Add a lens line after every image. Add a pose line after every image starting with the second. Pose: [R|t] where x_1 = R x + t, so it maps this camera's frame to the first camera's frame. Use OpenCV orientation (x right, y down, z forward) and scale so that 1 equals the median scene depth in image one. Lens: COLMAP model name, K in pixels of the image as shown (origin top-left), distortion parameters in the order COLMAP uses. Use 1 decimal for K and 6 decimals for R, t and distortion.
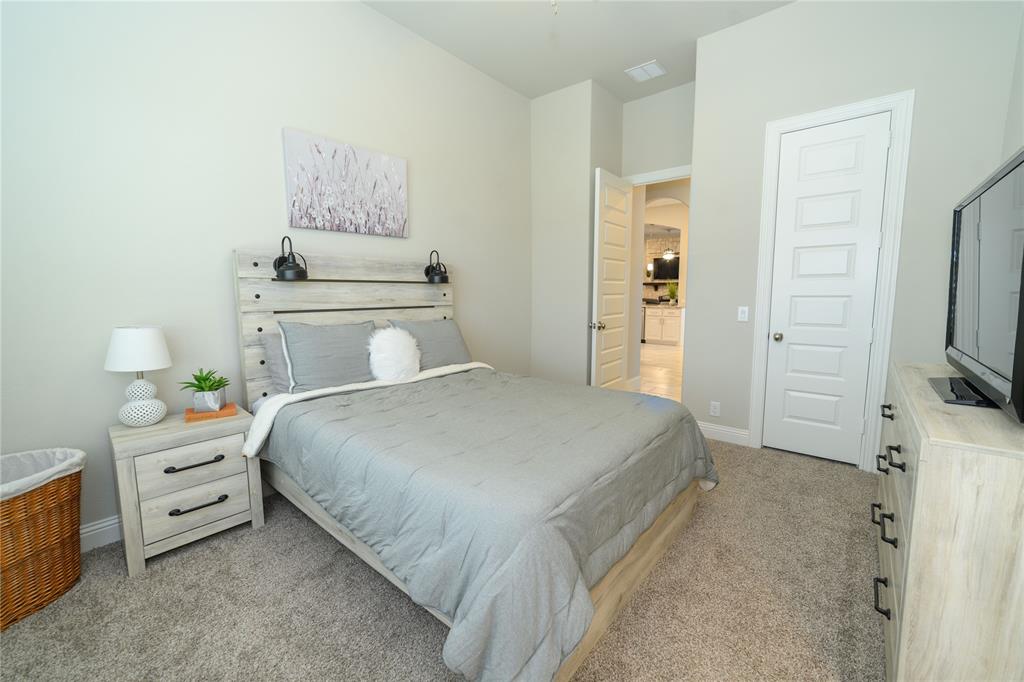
lens RADIAL K [[402.6, 0, 509.4], [0, 402.6, 337.0], [0, 0, 1]] dist [-0.027535, 0.011590]
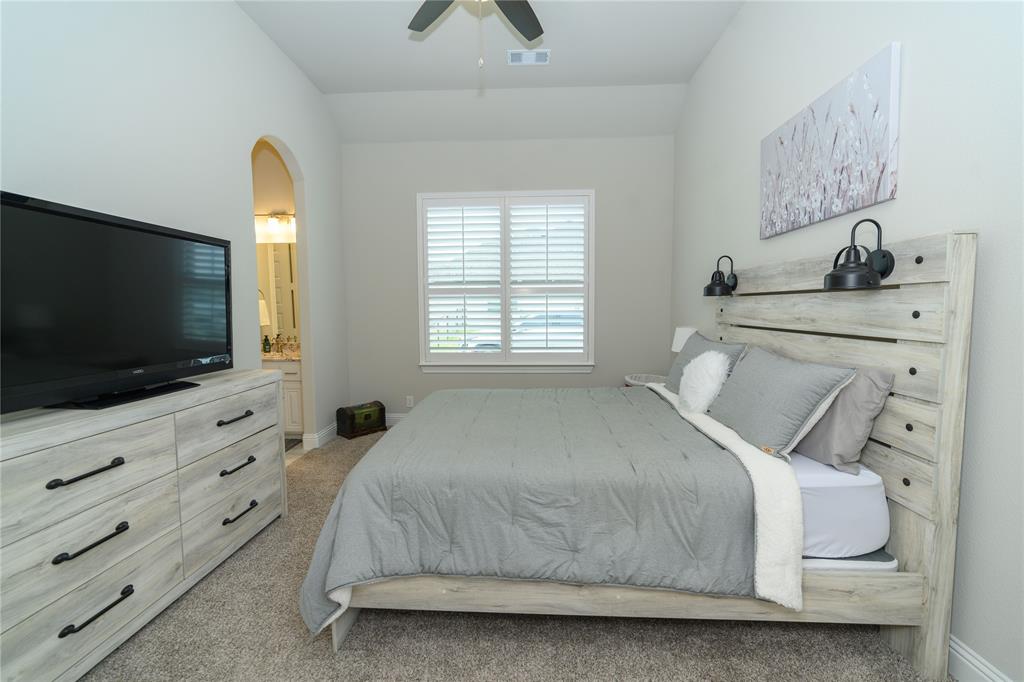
lens RADIAL K [[402.6, 0, 509.4], [0, 402.6, 337.0], [0, 0, 1]] dist [-0.027535, 0.011590]
pose [[-0.795481, 0.053741, -0.603591, 0.470371], [-0.058538, 0.984586, 0.164811, -0.144803], [0.603145, 0.166437, -0.780074, 1.240006]]
